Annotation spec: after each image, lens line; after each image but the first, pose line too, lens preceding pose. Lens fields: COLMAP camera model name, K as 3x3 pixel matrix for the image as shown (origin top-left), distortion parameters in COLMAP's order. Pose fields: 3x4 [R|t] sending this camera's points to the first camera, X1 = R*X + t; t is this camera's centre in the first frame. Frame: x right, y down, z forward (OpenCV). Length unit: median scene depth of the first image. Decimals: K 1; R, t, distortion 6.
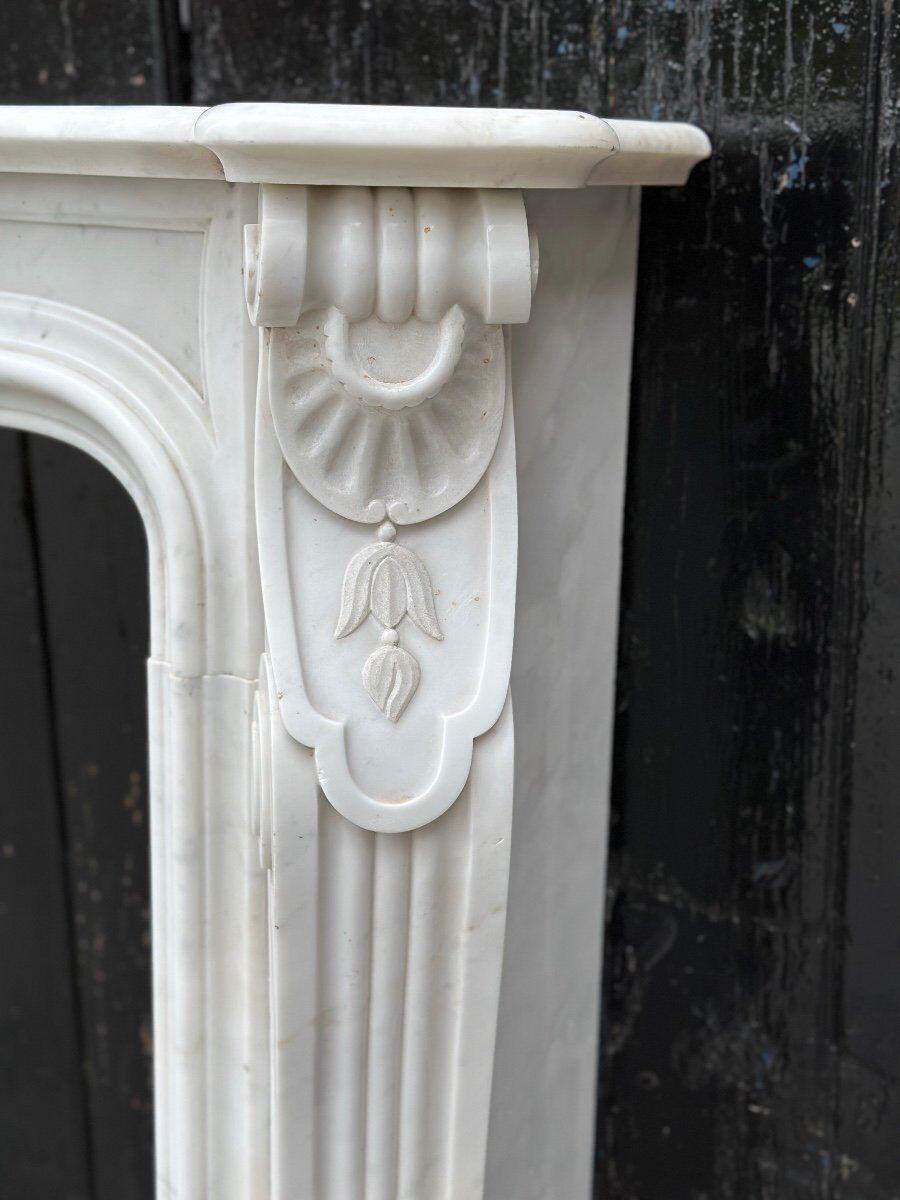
lens RADIAL K [[1672.8, 0, 450.0], [0, 1672.8, 600.0], [0, 0, 1]] dist [0.169627, -0.317639]
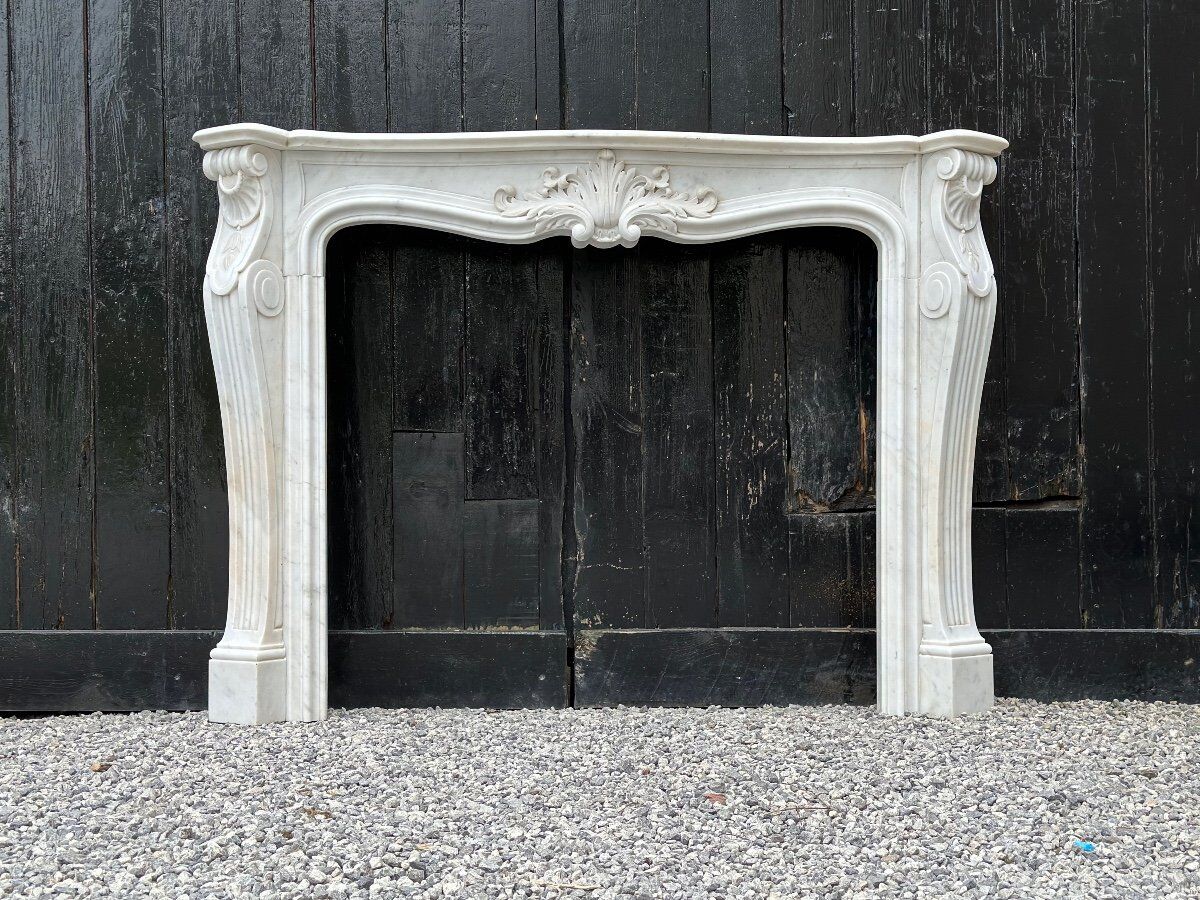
lens RADIAL K [[1672.8, 0, 600.0], [0, 1672.8, 450.0], [0, 0, 1]] dist [0.169627, -0.317639]
pose [[0.852659, -0.003095, 0.522459, -3.024940], [0.144679, 0.962276, -0.230417, 1.329176], [-0.502037, 0.272056, 0.820941, -1.874766]]
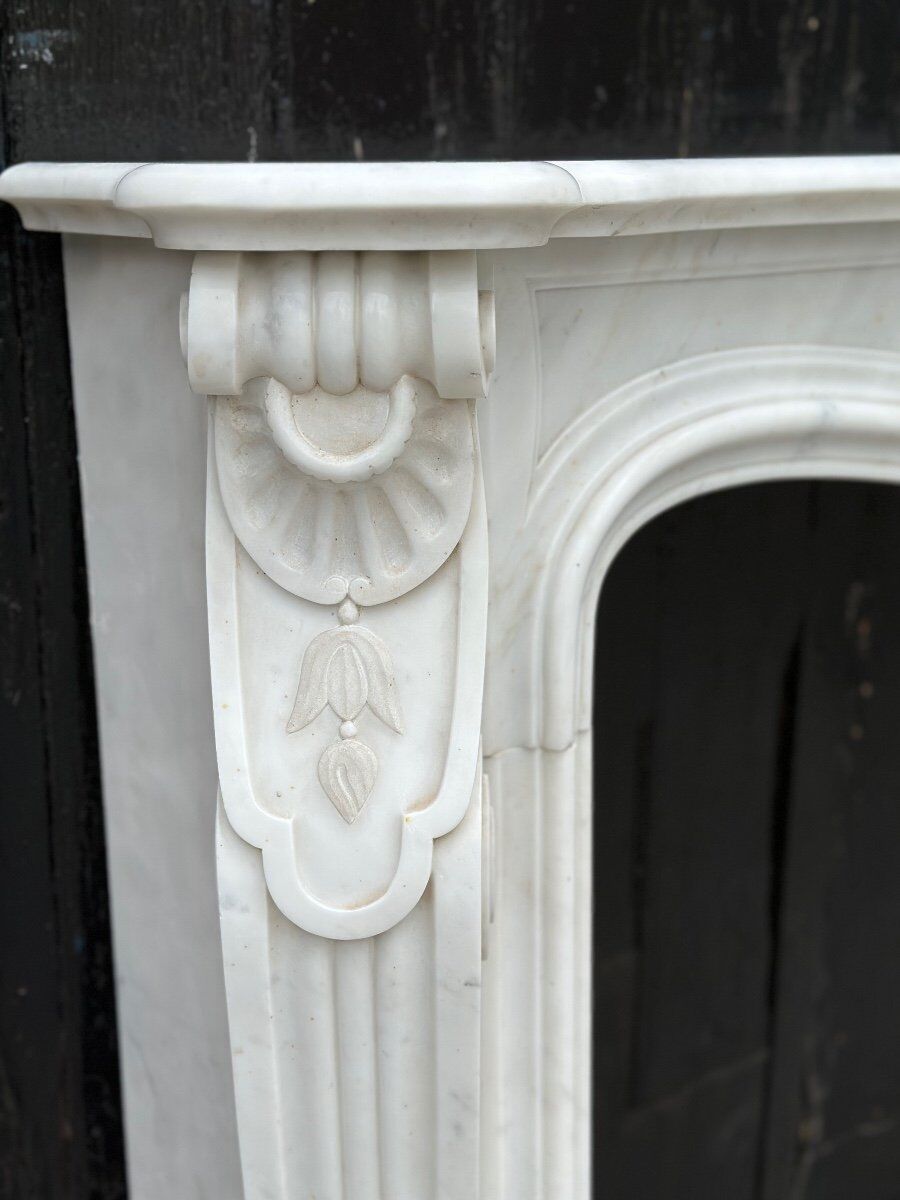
lens RADIAL K [[1672.8, 0, 450.0], [0, 1672.8, 600.0], [0, 0, 1]] dist [0.169627, -0.317639]
pose [[0.409421, -0.248886, 0.877742, -2.395399], [0.240790, 0.957437, 0.159167, -0.427692], [-0.879997, 0.146185, 0.451924, 1.376685]]
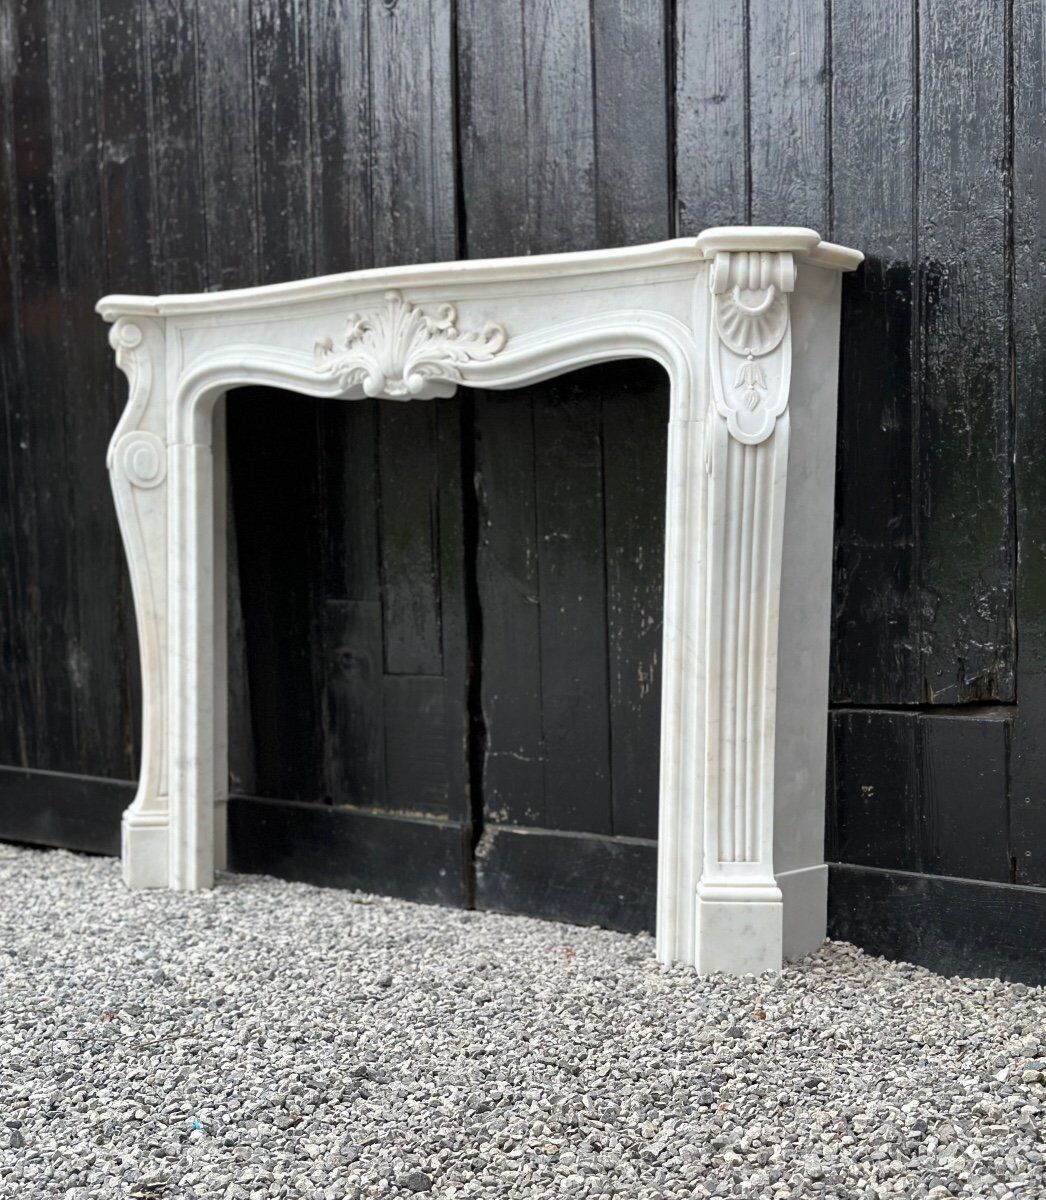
lens RADIAL K [[1982.9, 0, 518.4], [0, 1982.9, 691.1], [0, 0, 1]] dist [0.139807, 0.077396]
pose [[0.988109, 0.003903, -0.153703, 0.114947], [-0.033889, 0.980622, -0.192957, 1.352190], [0.149971, 0.195872, 0.969094, -2.689715]]
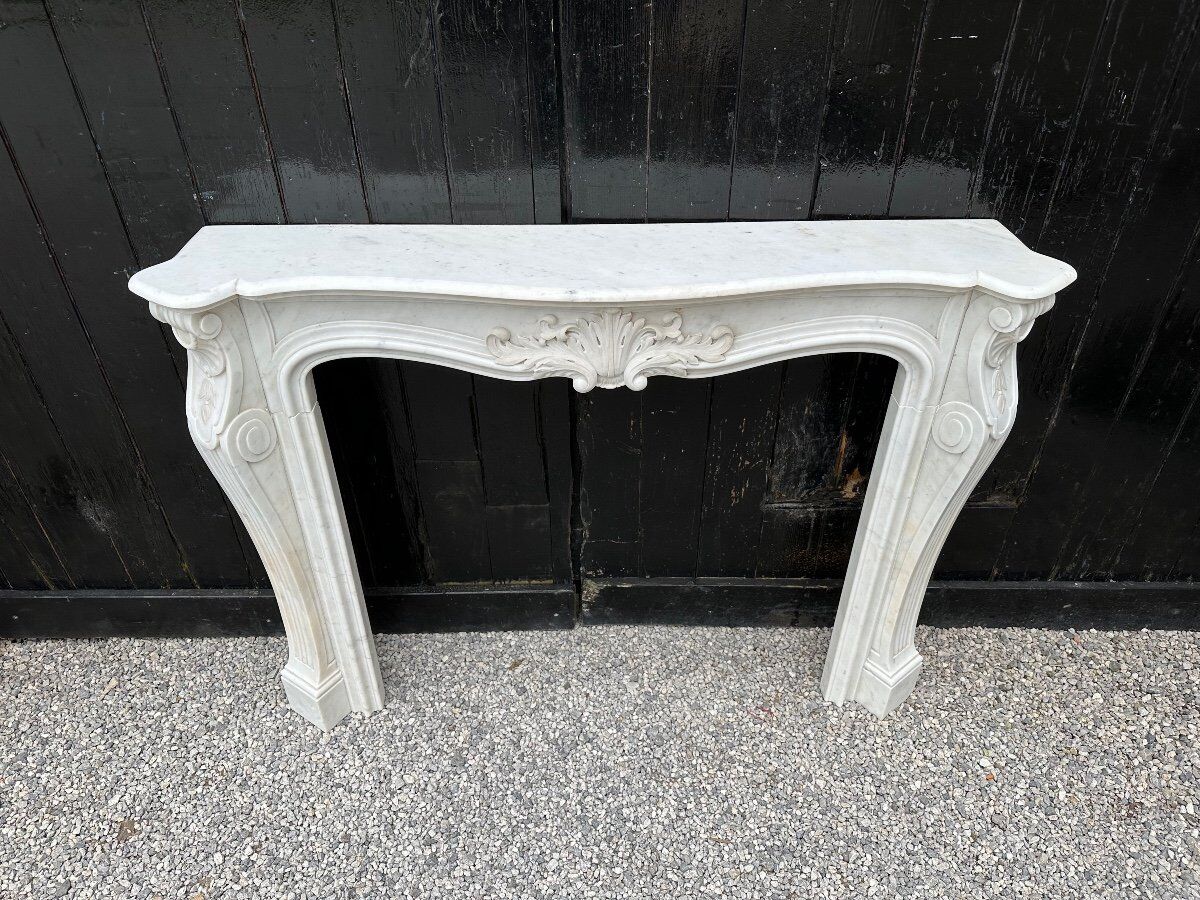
lens RADIAL K [[837.2, 0, 600.0], [0, 837.2, 450.0], [0, 0, 1]] dist [0.105096, -0.152556]
pose [[0.856643, -0.309593, 0.412693, -1.692345], [0.138928, 0.908813, 0.393393, -0.765862], [-0.496853, -0.279663, 0.821539, -0.215902]]
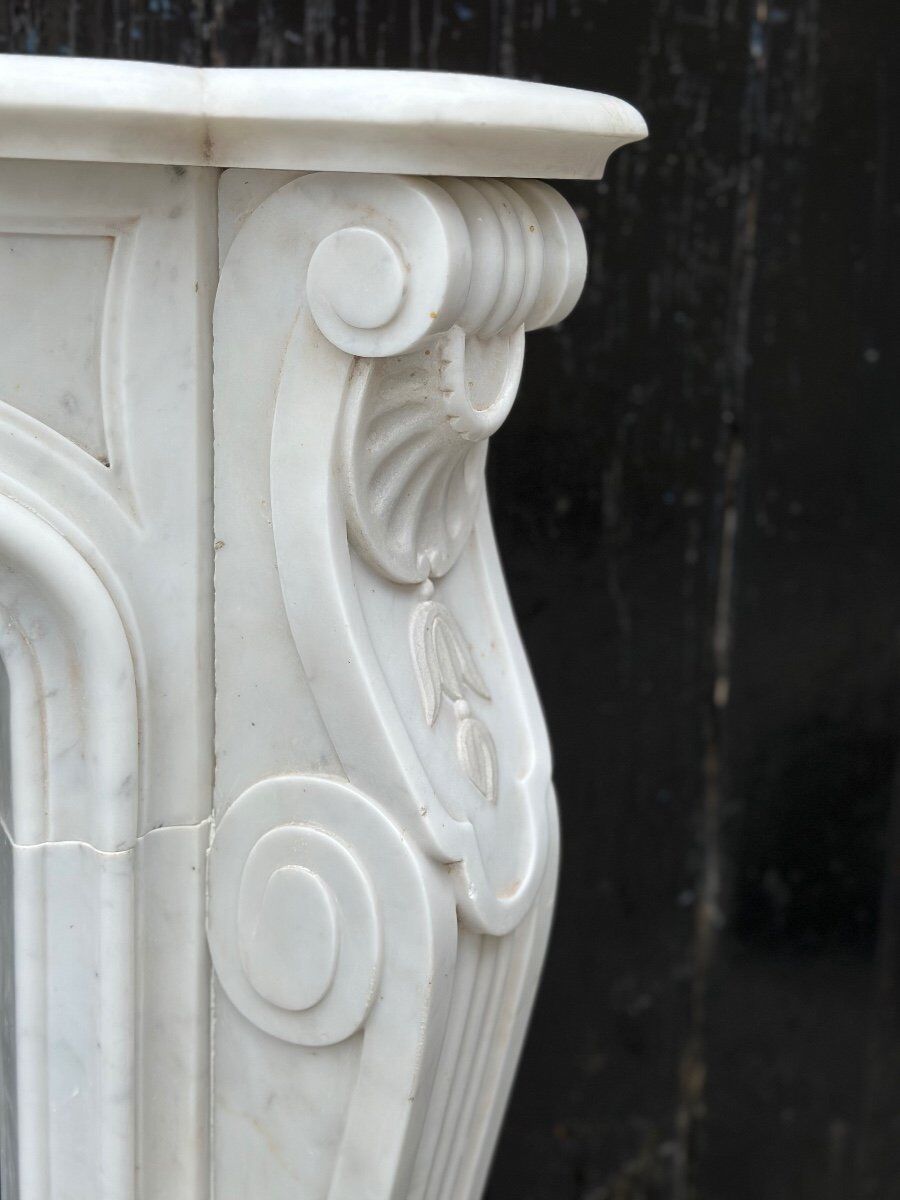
lens RADIAL K [[1672.8, 0, 450.0], [0, 1672.8, 600.0], [0, 0, 1]] dist [0.169627, -0.317639]
pose [[0.599501, -0.195627, 0.776099, -0.675134], [0.181181, 0.977668, 0.106482, -0.121100], [-0.779598, 0.076778, 0.621557, 0.467287]]
